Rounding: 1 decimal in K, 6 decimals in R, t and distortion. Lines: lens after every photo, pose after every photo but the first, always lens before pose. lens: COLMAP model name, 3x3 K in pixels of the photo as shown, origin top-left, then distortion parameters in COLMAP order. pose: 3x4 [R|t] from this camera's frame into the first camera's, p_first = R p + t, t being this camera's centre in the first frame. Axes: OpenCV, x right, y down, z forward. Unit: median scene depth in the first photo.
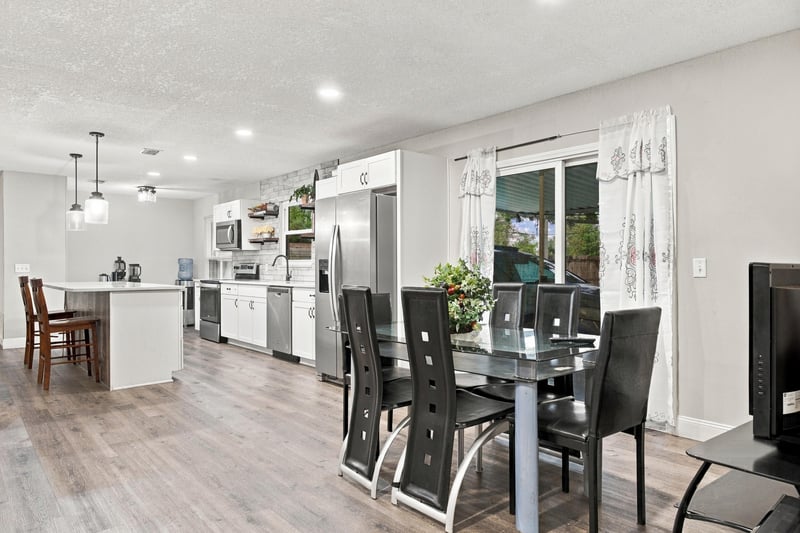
lens RADIAL K [[546.9, 0, 396.9], [0, 546.9, 267.7], [0, 0, 1]] dist [0.010967, 0.002930]
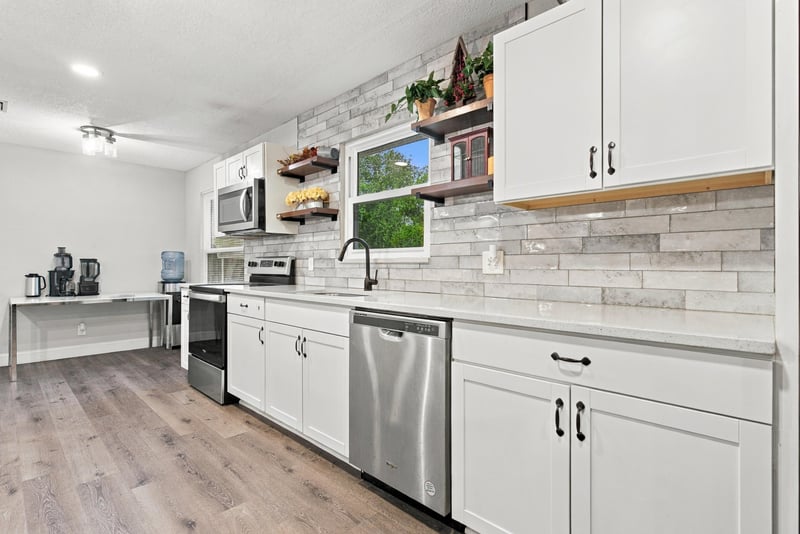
lens RADIAL K [[383.1, 0, 401.5], [0, 383.1, 266.3], [0, 0, 1]] dist [-0.005547, 0.000884]
pose [[0.991651, 0.002006, 0.128934, -0.196514], [-0.002109, 0.999998, 0.000662, 0.001615], [-0.128932, -0.000929, 0.991653, 0.593525]]
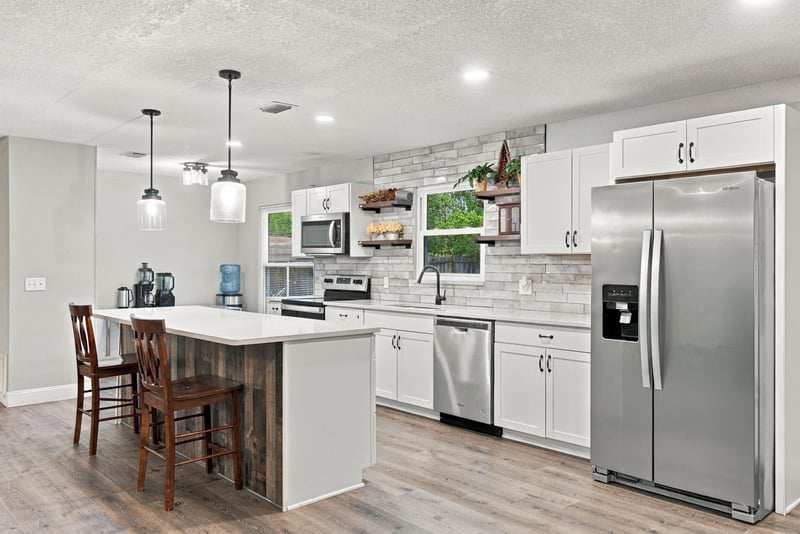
lens RADIAL K [[639.3, 0, 394.1], [0, 639.3, 261.4], [0, 0, 1]] dist [-0.002470, 0.009901]
pose [[0.998773, 0.005081, 0.049258, -0.269034], [-0.004903, 0.999981, -0.003726, -0.023889], [-0.049276, 0.003480, 0.998779, 0.195291]]
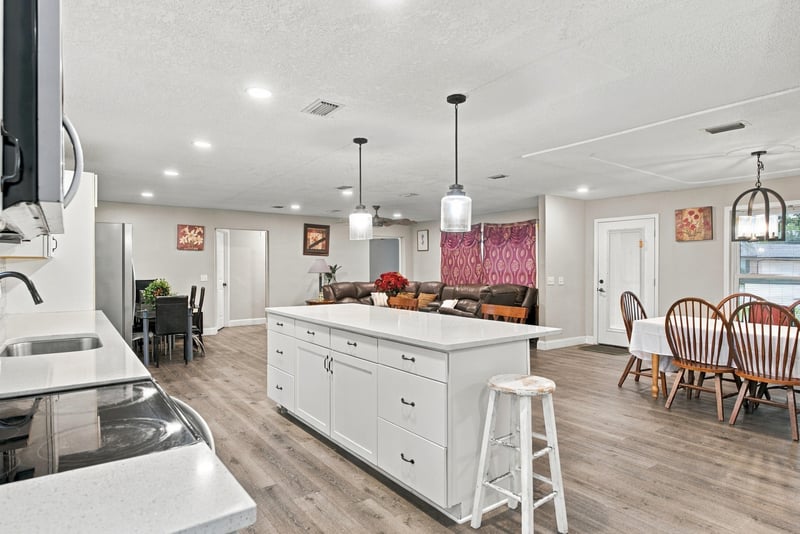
lens RADIAL K [[454.5, 0, 400.8], [0, 454.5, 267.9], [0, 0, 1]] dist [-0.005654, 0.001787]
pose [[-0.998771, 0.003309, 0.049448, -0.434578], [0.003403, 0.999993, 0.001828, -0.023372], [-0.049442, 0.001994, -0.998775, 1.166656]]
